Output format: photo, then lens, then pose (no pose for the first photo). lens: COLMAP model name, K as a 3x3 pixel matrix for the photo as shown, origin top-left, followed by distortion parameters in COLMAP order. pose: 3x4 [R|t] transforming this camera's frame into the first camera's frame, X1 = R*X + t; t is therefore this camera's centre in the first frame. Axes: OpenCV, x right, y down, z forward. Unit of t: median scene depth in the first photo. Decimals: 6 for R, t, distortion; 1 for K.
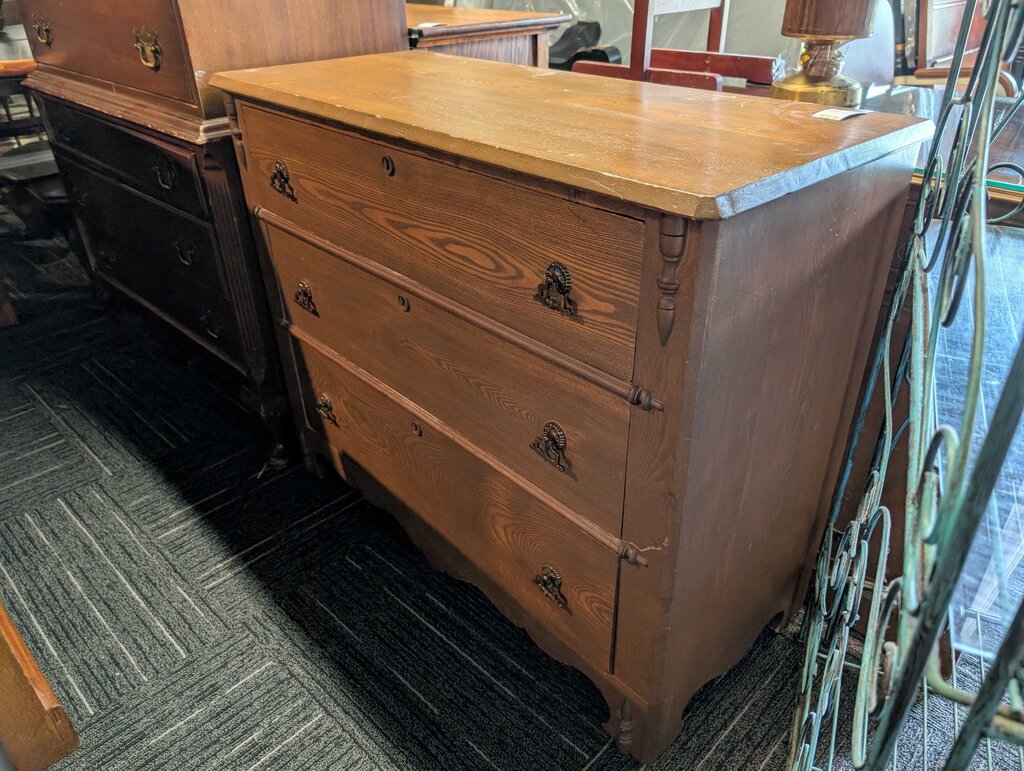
lens RADIAL K [[698.3, 0, 527.5], [0, 698.3, 418.0], [0, 0, 1]] dist [0.005322, -0.009581]
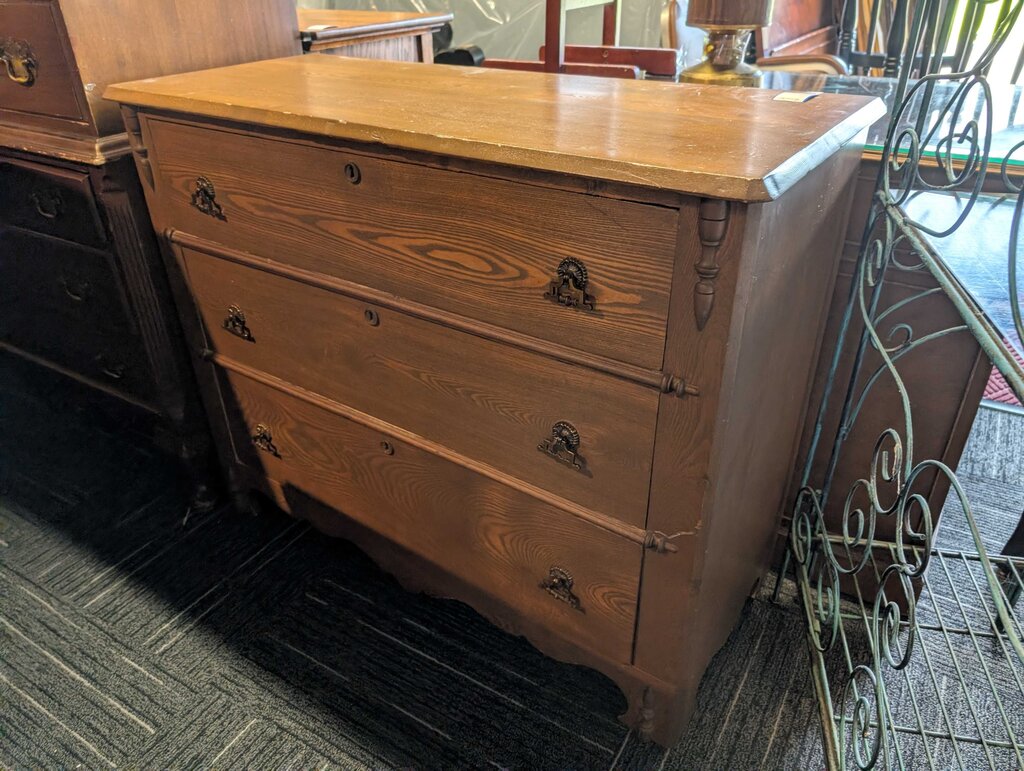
lens RADIAL K [[698.3, 0, 527.5], [0, 698.3, 418.0], [0, 0, 1]] dist [0.005322, -0.009581]
pose [[0.978621, -0.120654, 0.166564, -0.126033], [0.121100, 0.992612, 0.007518, -0.009103], [-0.166240, 0.012813, 0.986002, 0.028340]]
